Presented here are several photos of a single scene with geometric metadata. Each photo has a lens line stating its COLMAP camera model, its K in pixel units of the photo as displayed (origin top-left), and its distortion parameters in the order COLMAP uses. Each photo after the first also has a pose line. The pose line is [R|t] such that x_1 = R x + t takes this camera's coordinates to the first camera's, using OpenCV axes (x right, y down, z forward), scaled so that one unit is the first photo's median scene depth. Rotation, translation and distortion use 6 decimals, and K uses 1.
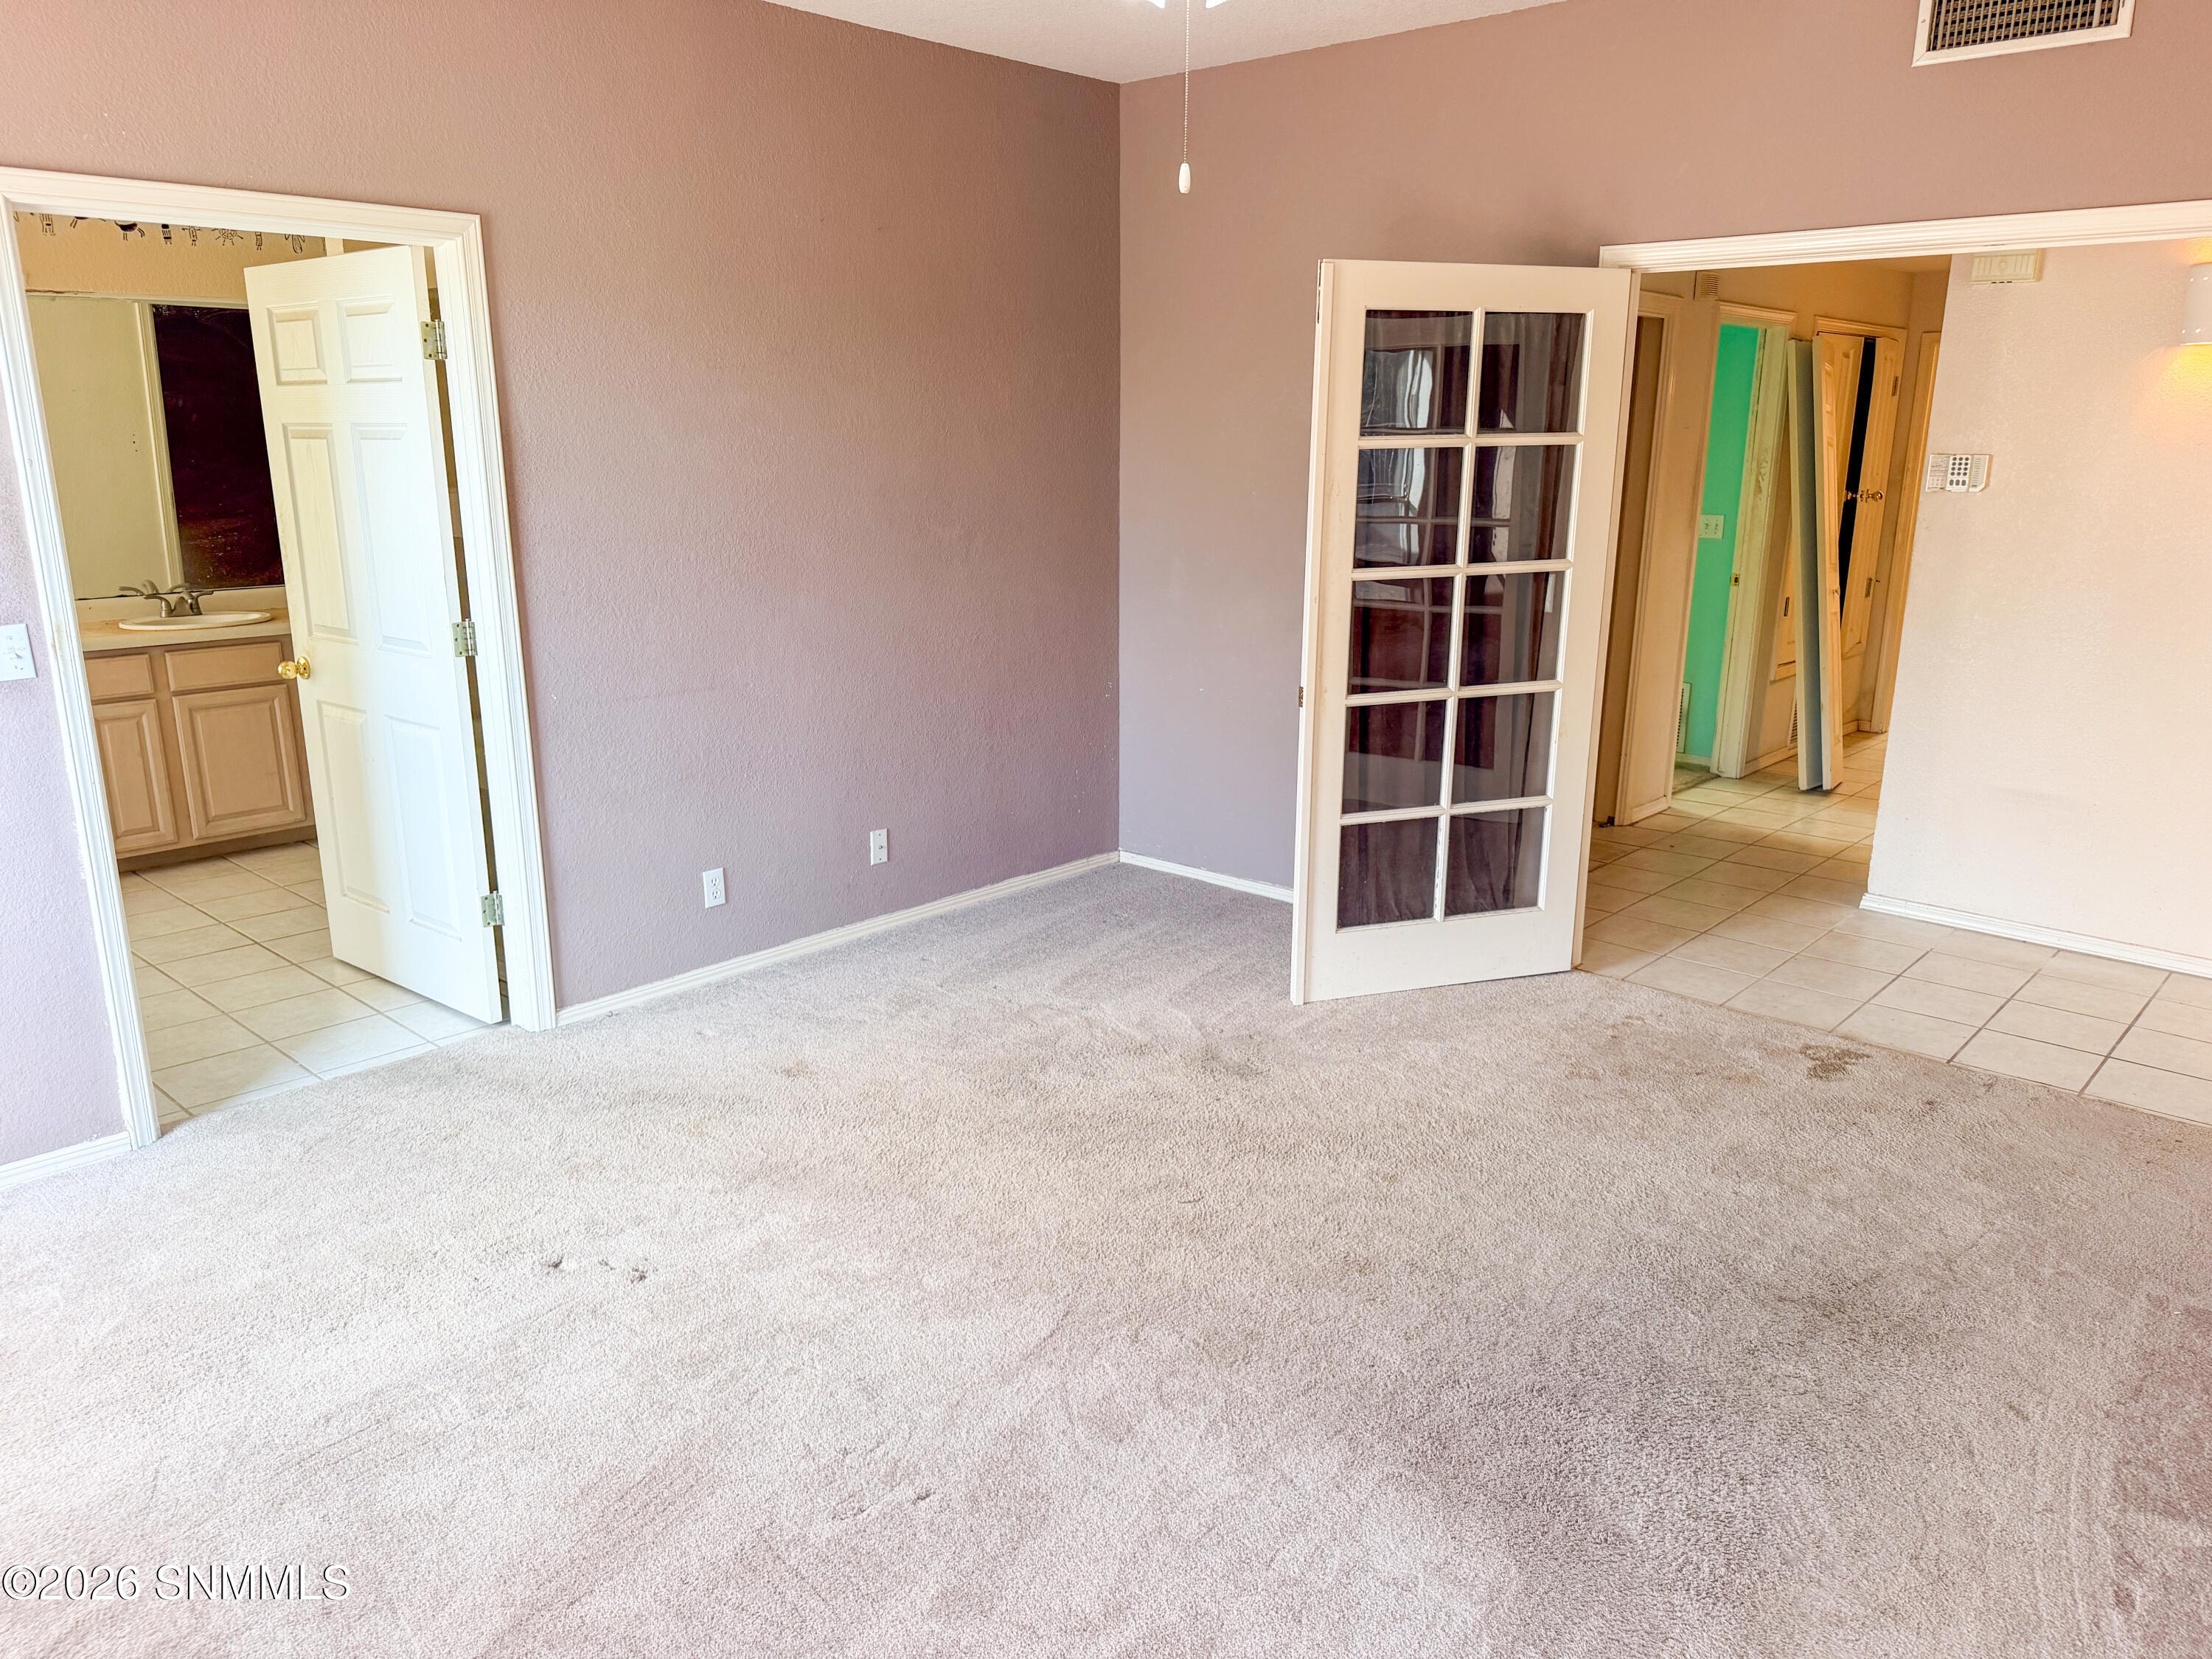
lens RADIAL K [[1571.9, 0, 1106.0], [0, 1571.9, 829.5], [0, 0, 1]] dist [0.009283, 0.004577]
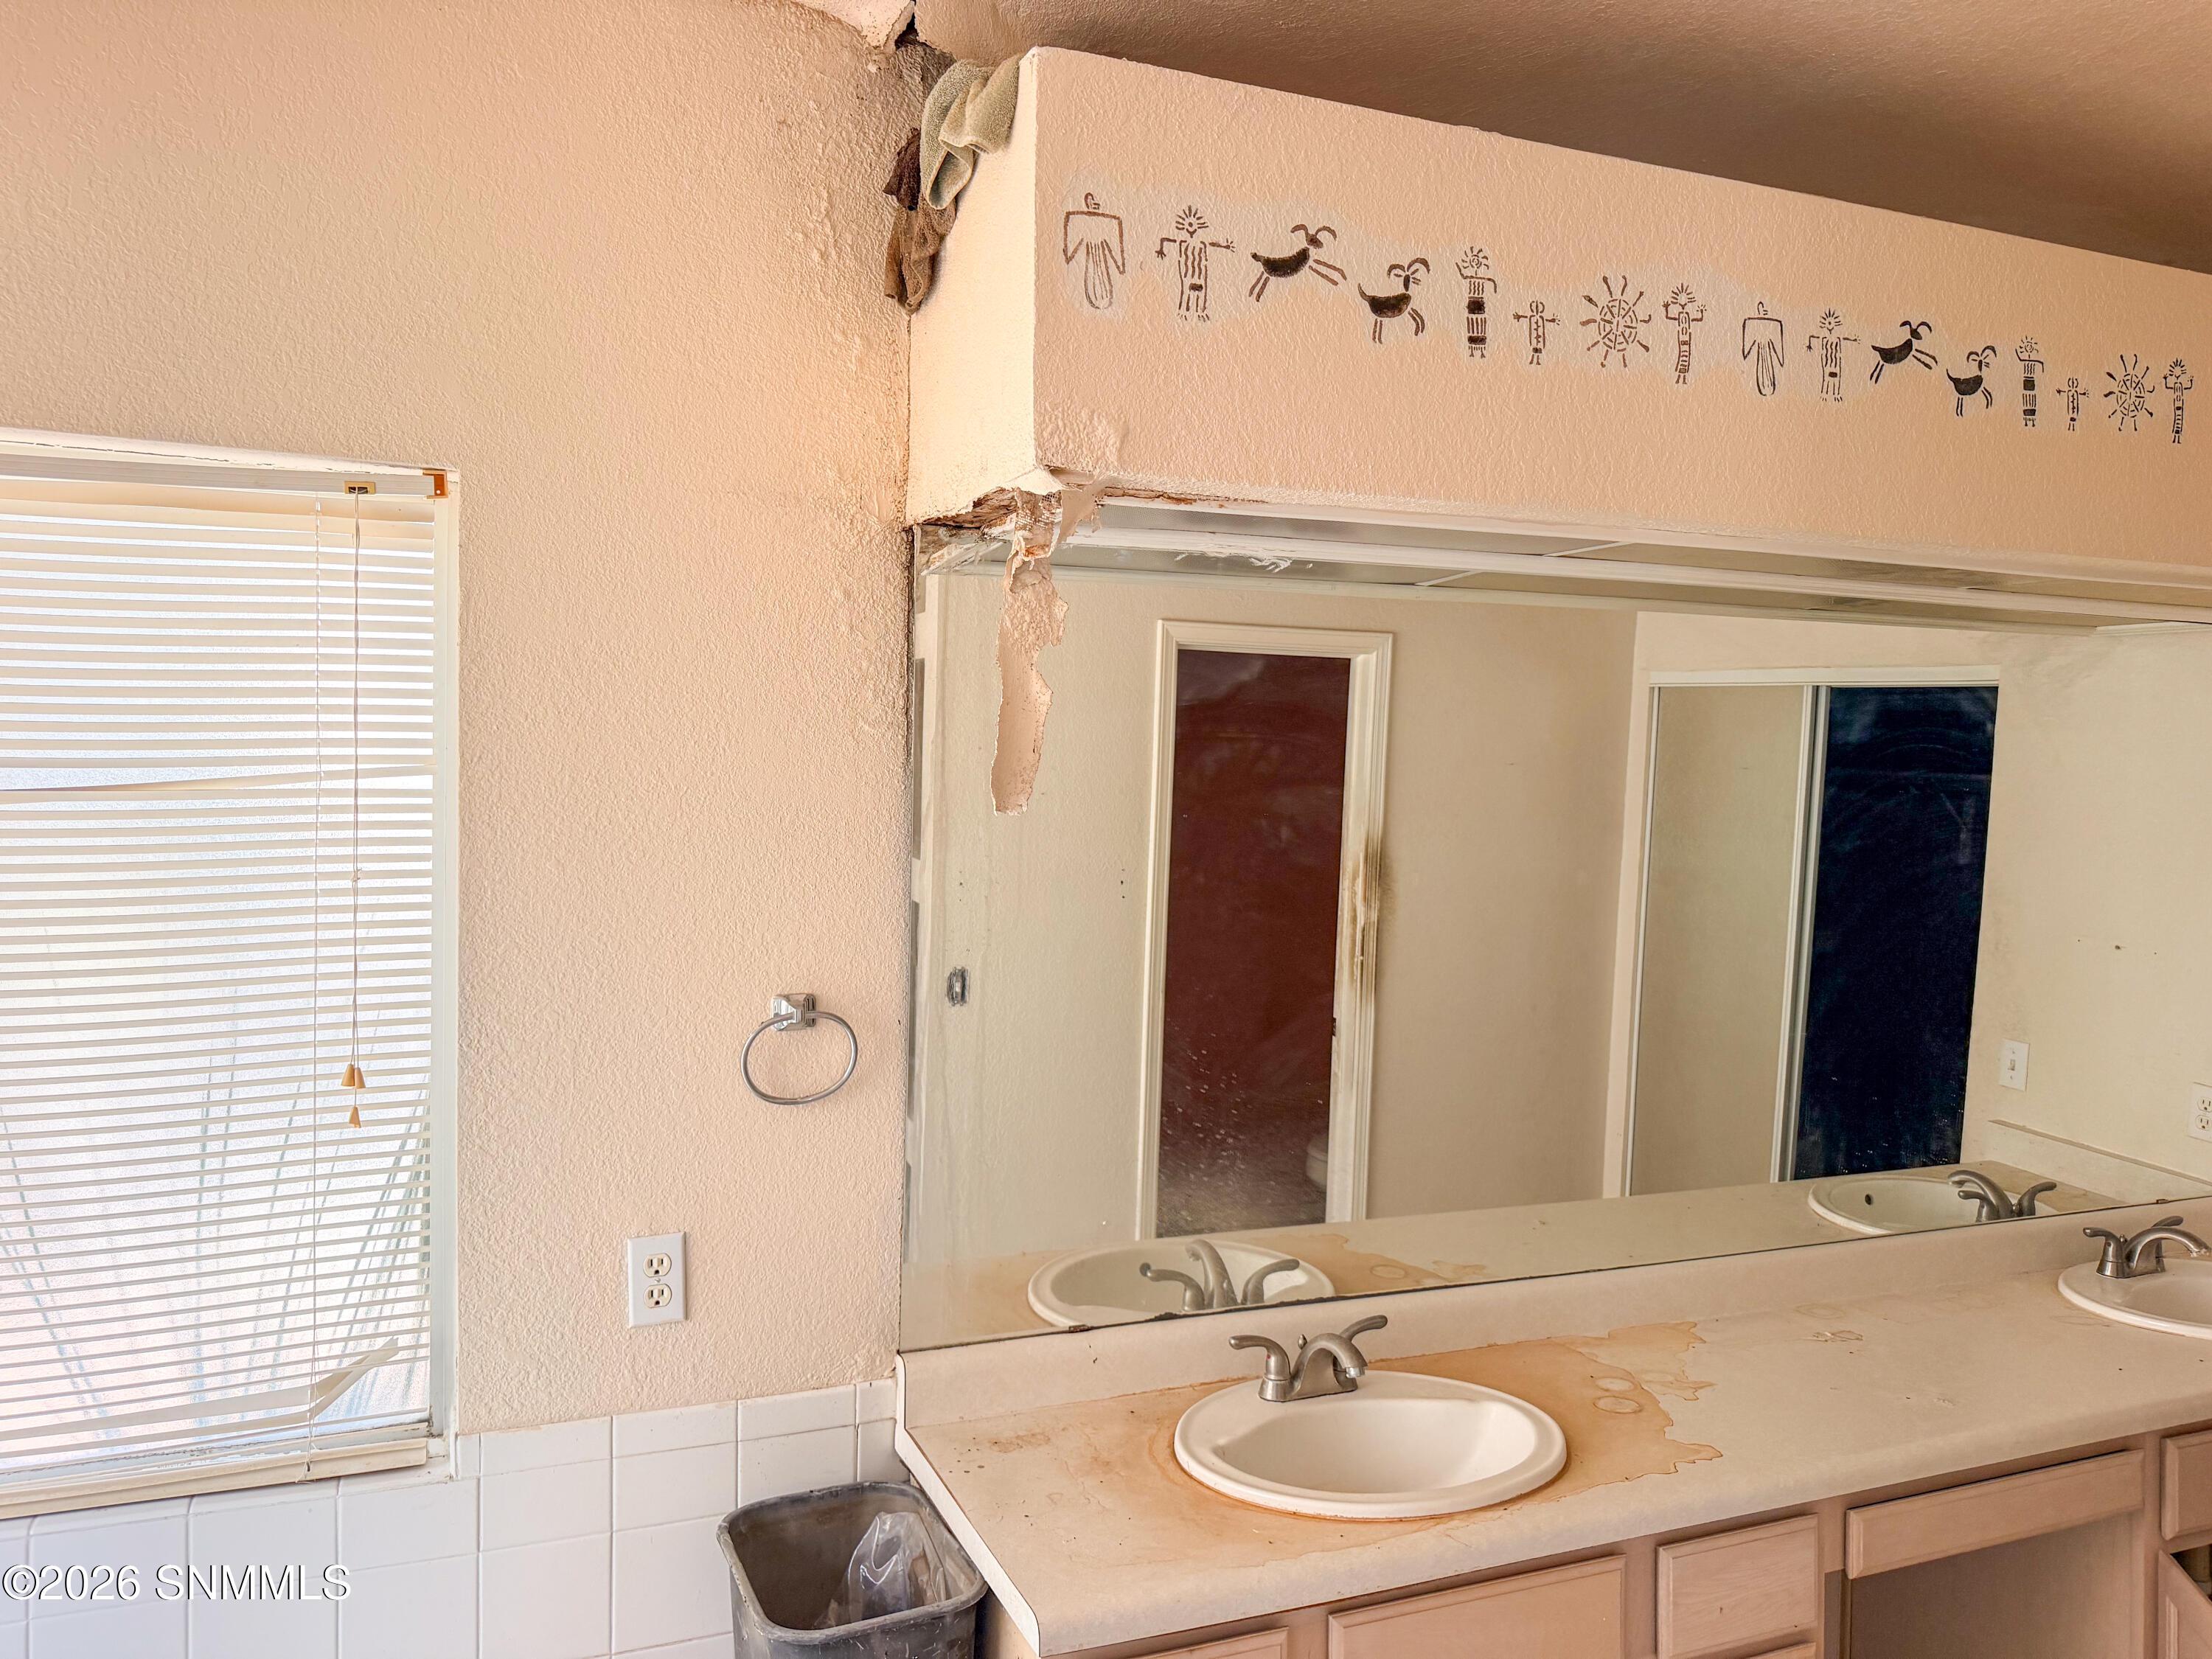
lens RADIAL K [[1534.3, 0, 1103.6], [0, 1534.3, 827.0], [0, 0, 1]] dist [0.119272, -0.199044]
pose [[0.899791, 0.000500, -0.436322, -0.494491], [-0.109710, 0.968131, -0.225137, -0.181662], [0.422304, 0.250445, 0.871170, 0.670056]]
